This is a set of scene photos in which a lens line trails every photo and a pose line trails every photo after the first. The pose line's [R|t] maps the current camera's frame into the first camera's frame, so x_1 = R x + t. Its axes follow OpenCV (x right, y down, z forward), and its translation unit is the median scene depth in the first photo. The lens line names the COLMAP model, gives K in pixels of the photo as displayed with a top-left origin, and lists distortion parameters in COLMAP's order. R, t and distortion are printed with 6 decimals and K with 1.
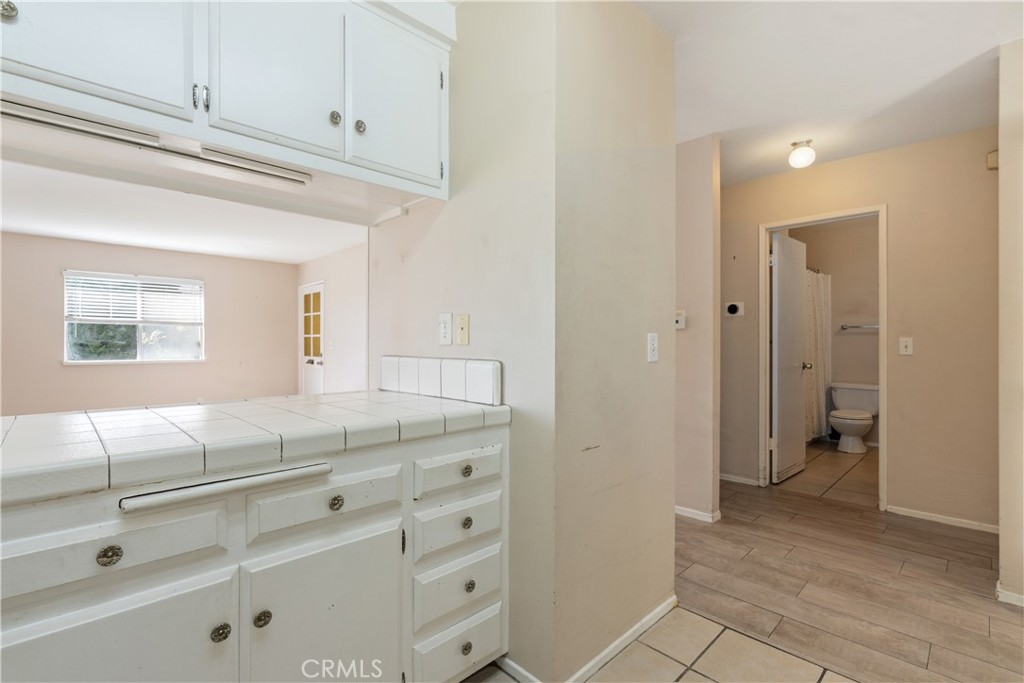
lens RADIAL K [[466.1, 0, 512.0], [0, 466.1, 341.5], [0, 0, 1]] dist [0.000459, 0.000137]
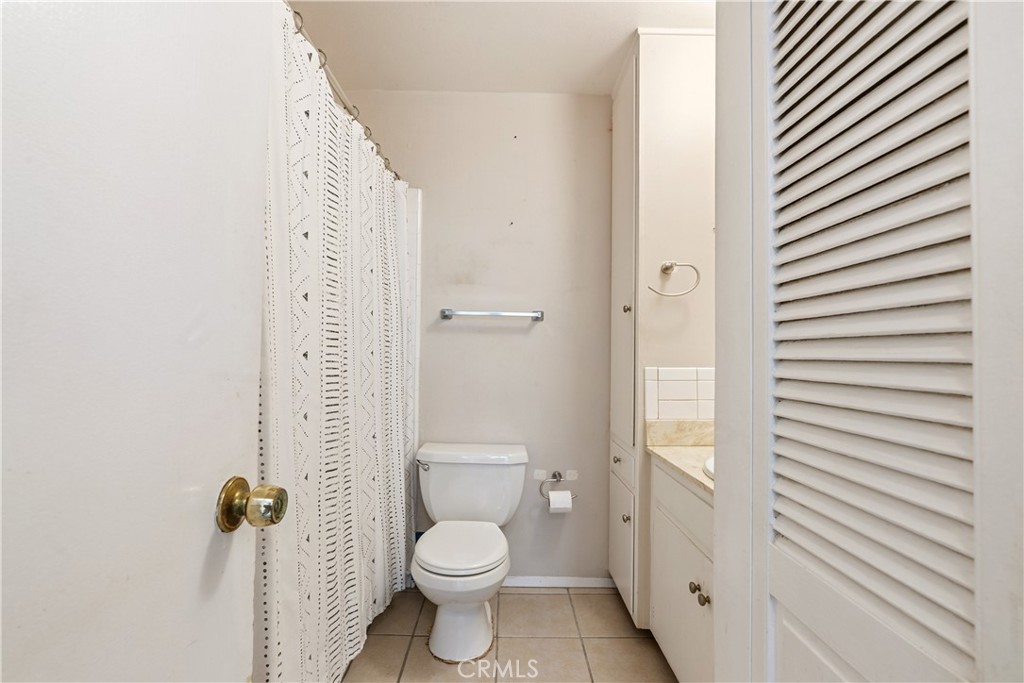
lens RADIAL K [[466.1, 0, 512.0], [0, 466.1, 341.5], [0, 0, 1]] dist [0.000459, 0.000137]
pose [[0.690067, 0.027094, 0.723238, 0.446400], [-0.015342, 0.999622, -0.022810, 0.003655], [-0.723583, 0.004644, 0.690222, 0.662366]]
